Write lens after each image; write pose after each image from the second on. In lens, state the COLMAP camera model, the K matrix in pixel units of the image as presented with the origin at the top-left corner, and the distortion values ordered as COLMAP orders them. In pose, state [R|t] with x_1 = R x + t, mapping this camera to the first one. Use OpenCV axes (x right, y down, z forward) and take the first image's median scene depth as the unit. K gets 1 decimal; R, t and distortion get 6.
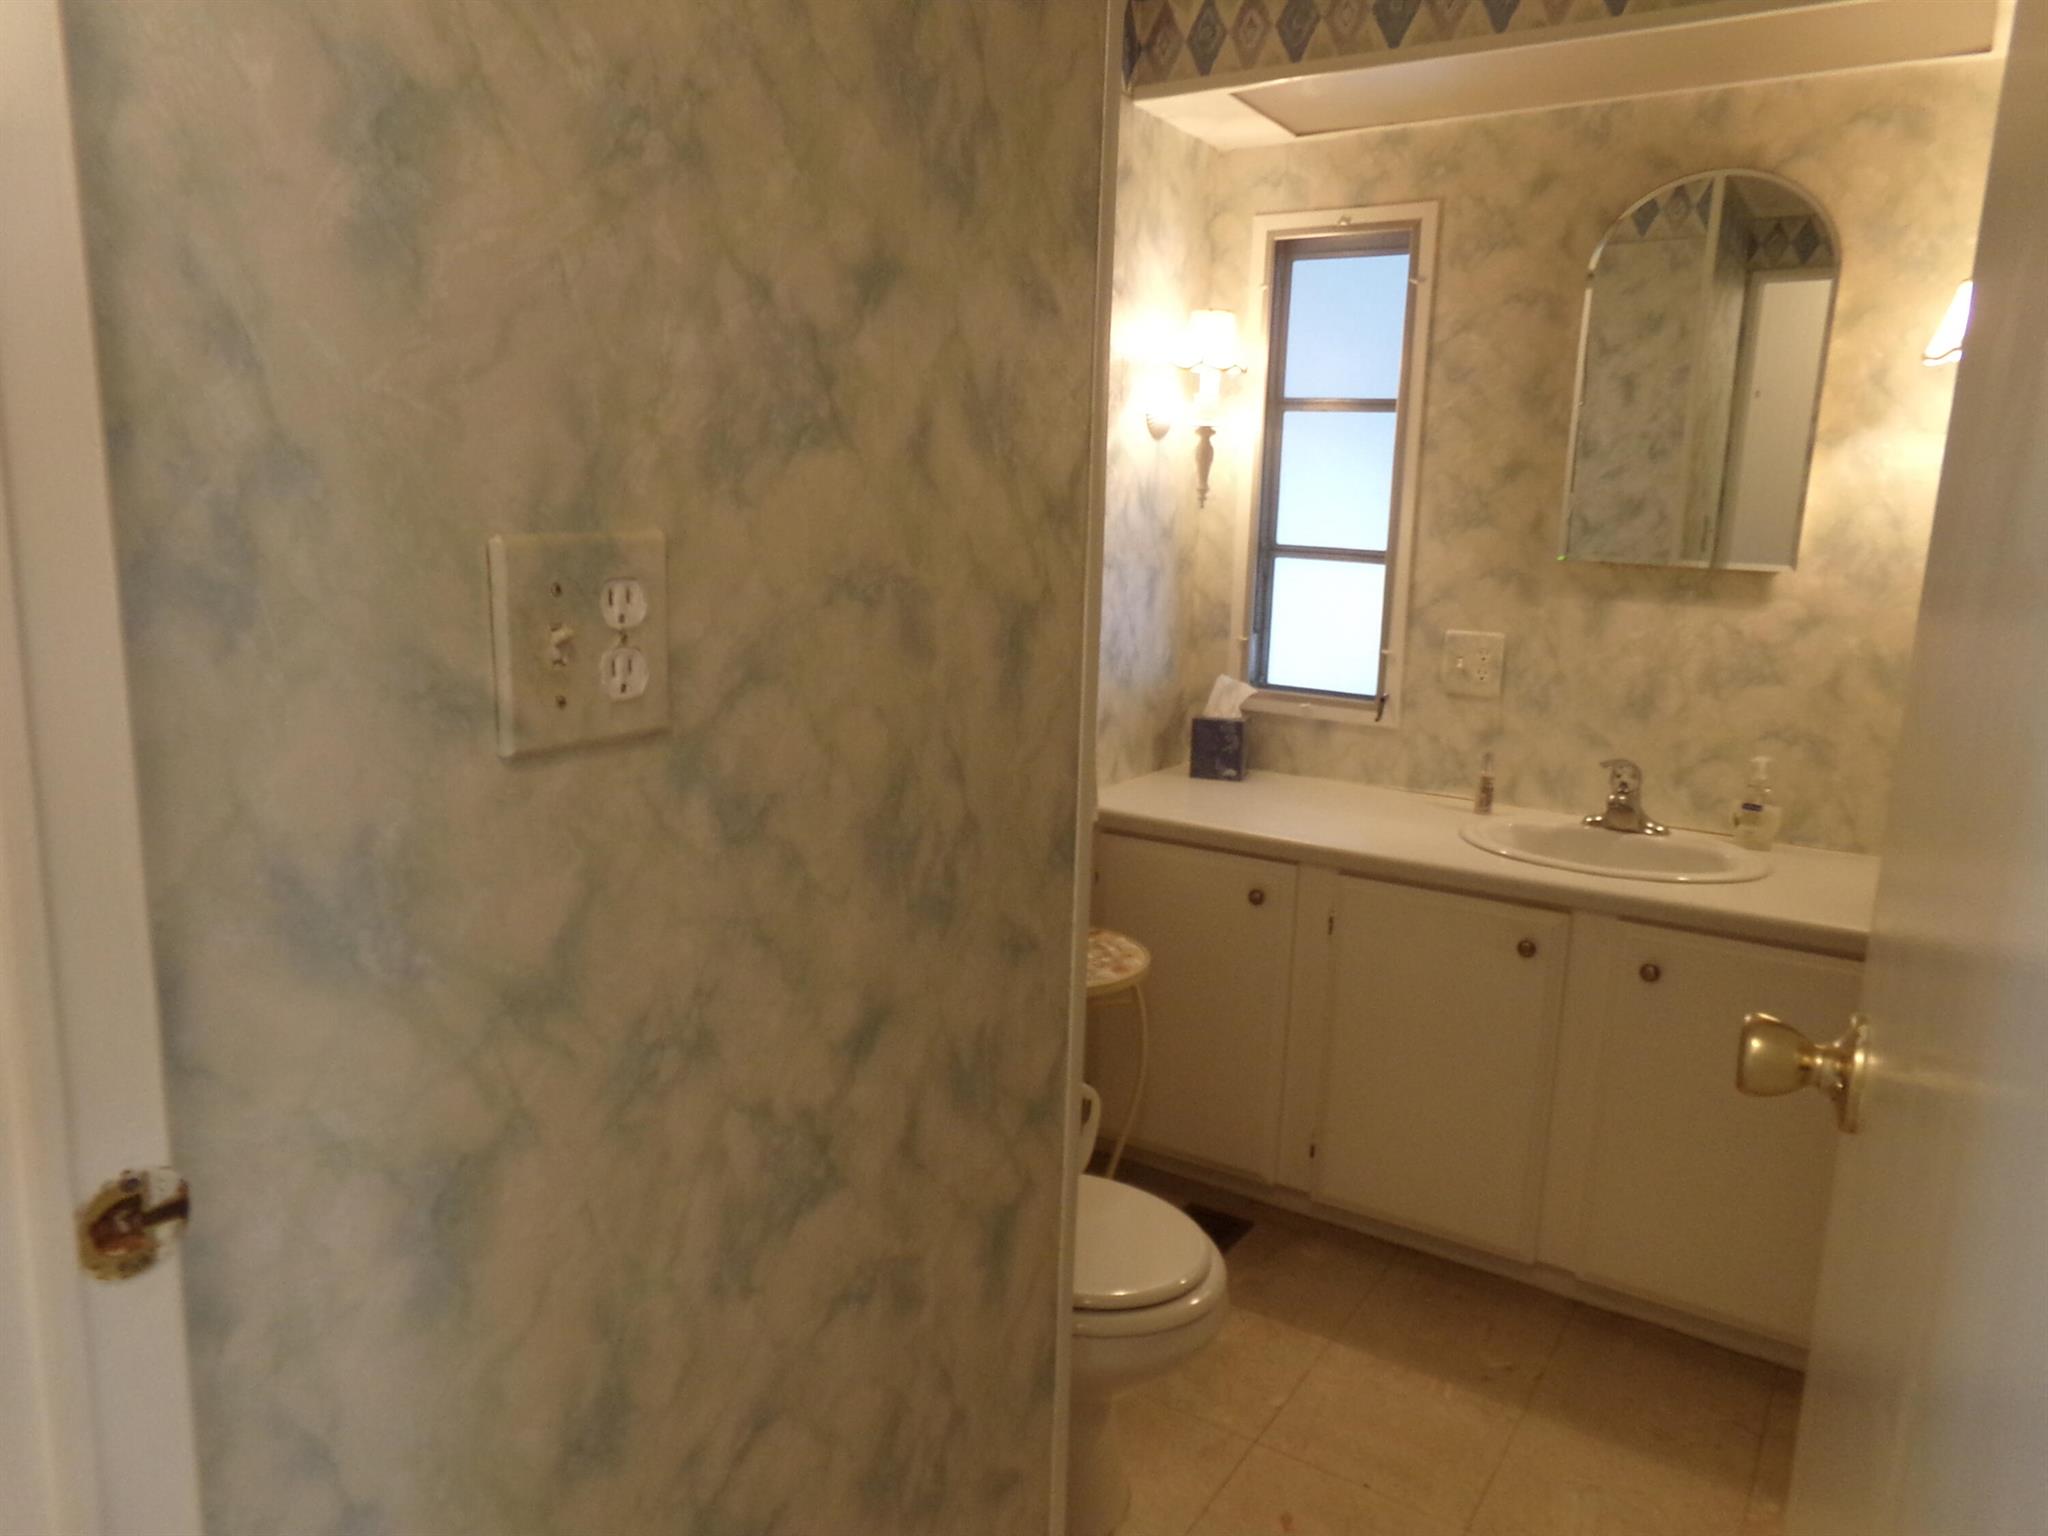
lens RADIAL K [[1399.3, 0, 1021.6], [0, 1399.3, 770.5], [0, 0, 1]] dist [-0.115275, 0.187013]
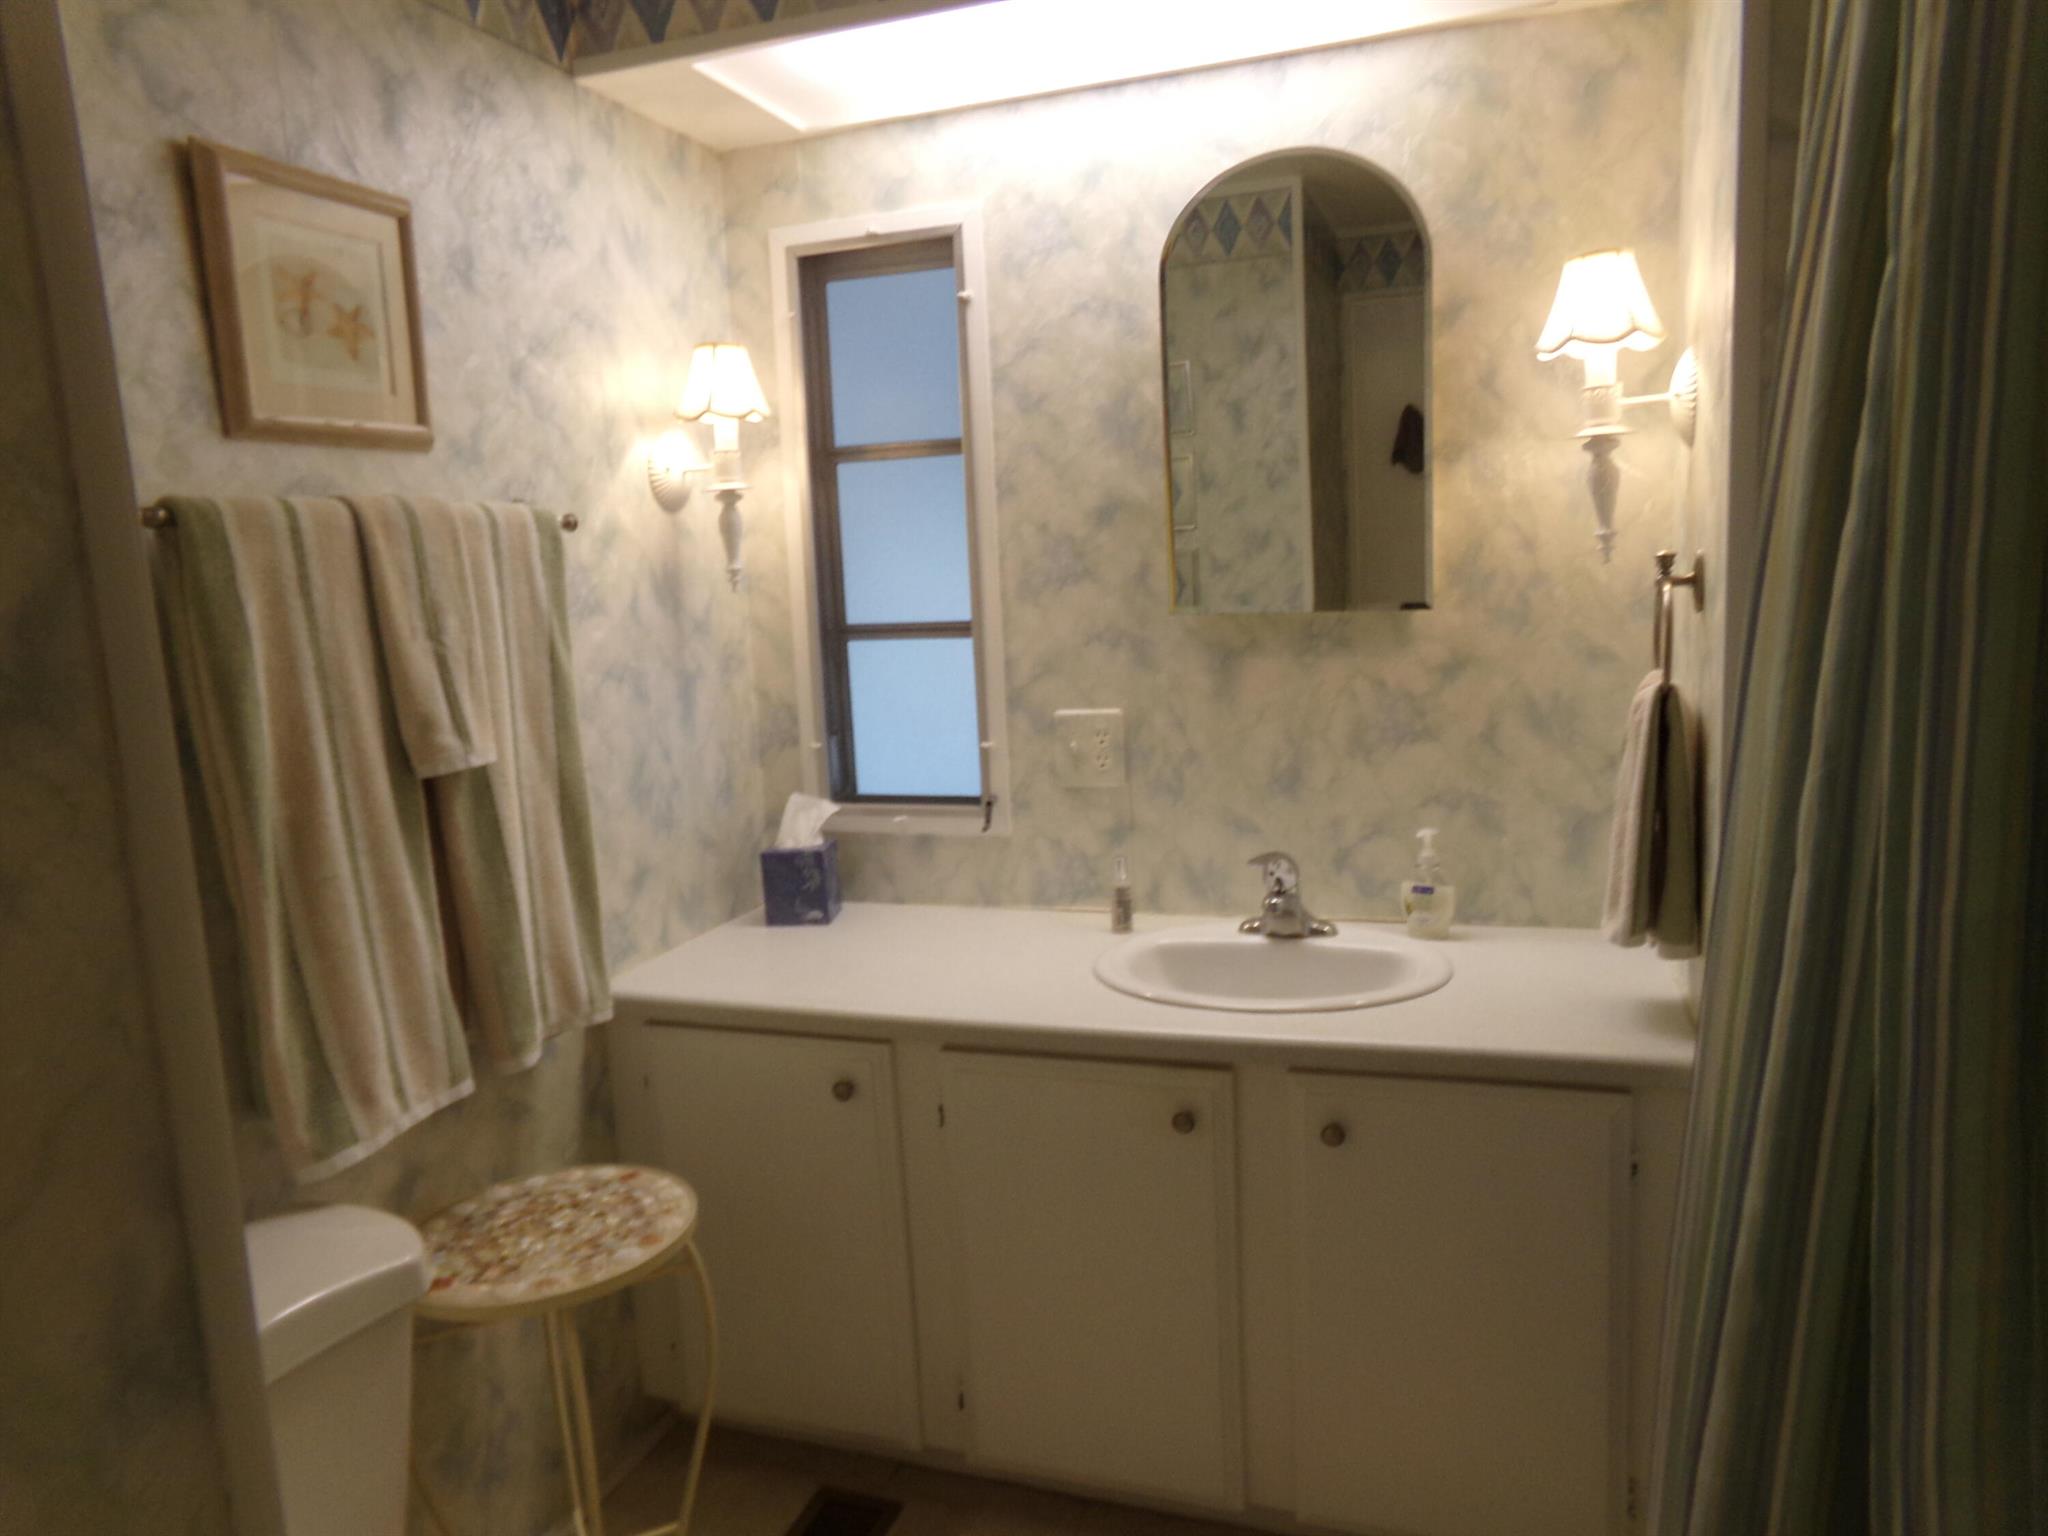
lens RADIAL K [[1399.3, 0, 1021.6], [0, 1399.3, 770.5], [0, 0, 1]] dist [-0.115275, 0.187013]
pose [[0.969575, -0.110249, 0.218561, 0.102417], [0.119984, 0.992268, -0.031737, -0.042758], [-0.213372, 0.056996, 0.975307, 0.196342]]
